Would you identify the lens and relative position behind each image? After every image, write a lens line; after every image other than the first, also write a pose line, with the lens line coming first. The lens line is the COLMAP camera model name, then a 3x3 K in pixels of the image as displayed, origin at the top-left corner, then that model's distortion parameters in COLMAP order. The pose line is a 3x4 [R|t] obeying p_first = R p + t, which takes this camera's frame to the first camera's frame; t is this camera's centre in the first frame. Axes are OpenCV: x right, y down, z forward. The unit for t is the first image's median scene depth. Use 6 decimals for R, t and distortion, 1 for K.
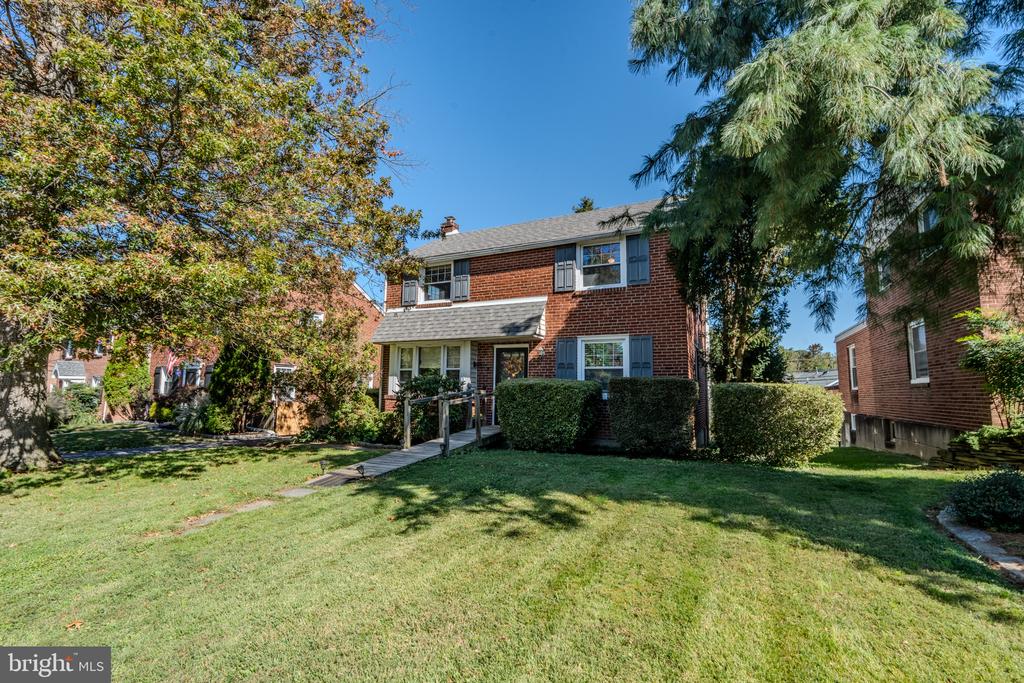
lens RADIAL K [[453.4, 0, 512.0], [0, 453.4, 341.5], [0, 0, 1]] dist [-0.005725, 0.000024]
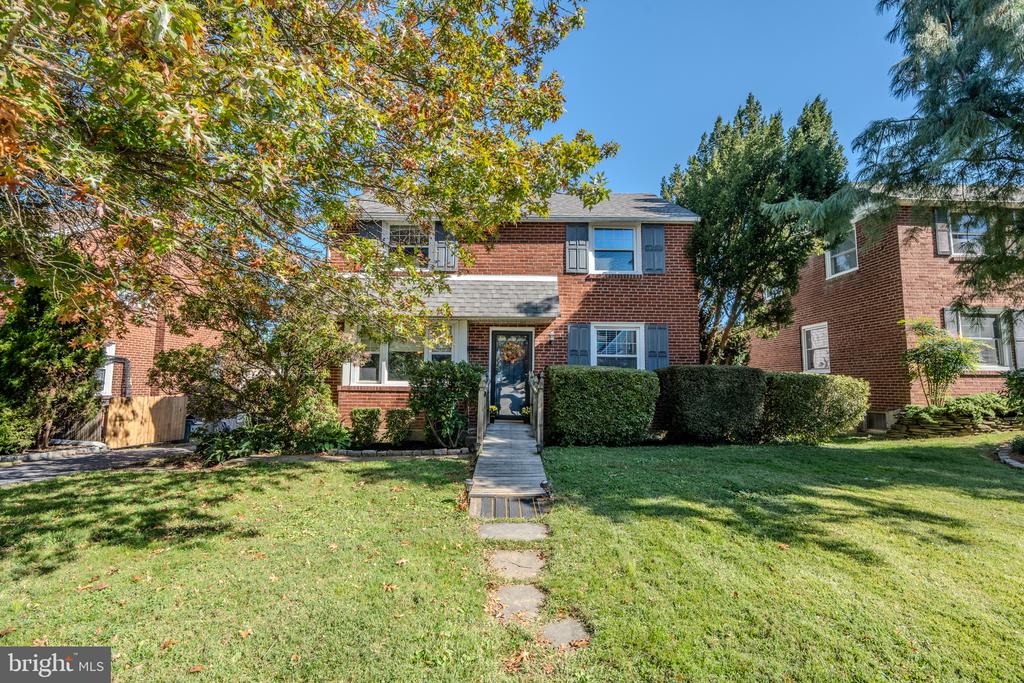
lens RADIAL K [[445.9, 0, 512.0], [0, 445.9, 341.5], [0, 0, 1]] dist [-0.000827, 0.000175]
pose [[0.895087, 0.035967, 0.444438, -0.403429], [-0.046309, 0.998850, 0.012432, 0.024907], [-0.443479, -0.031709, 0.895723, 0.231111]]
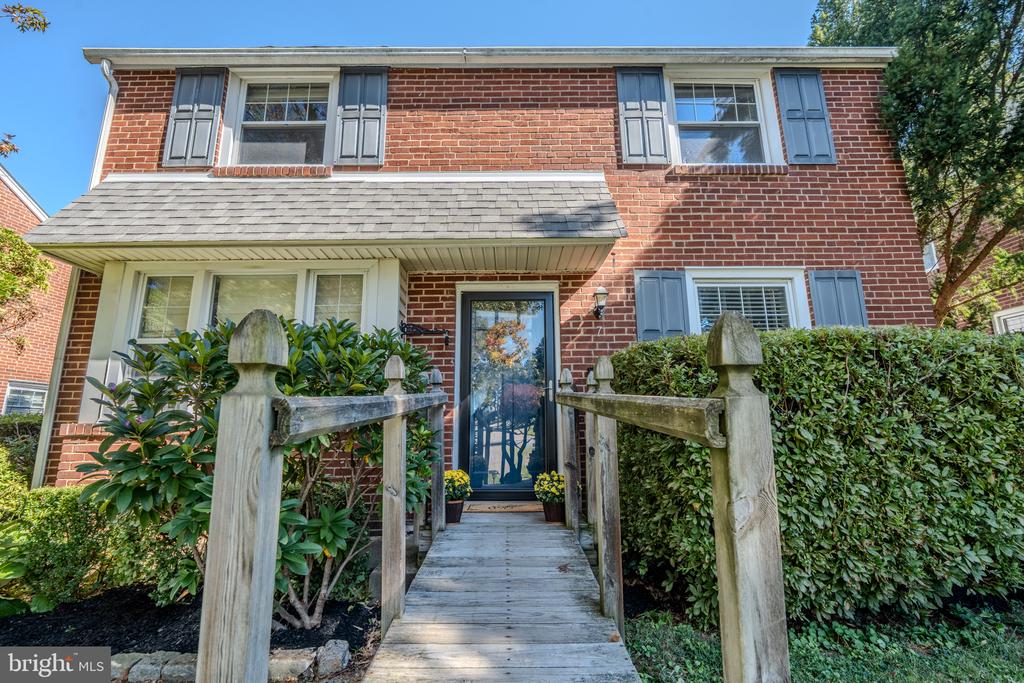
lens RADIAL K [[453.4, 0, 512.0], [0, 453.4, 341.5], [0, 0, 1]] dist [-0.005725, 0.000024]
pose [[0.891038, 0.063038, 0.449530, -0.176725], [-0.024287, 0.995512, -0.091463, 0.096252], [-0.453278, 0.070579, 0.888571, 0.684929]]
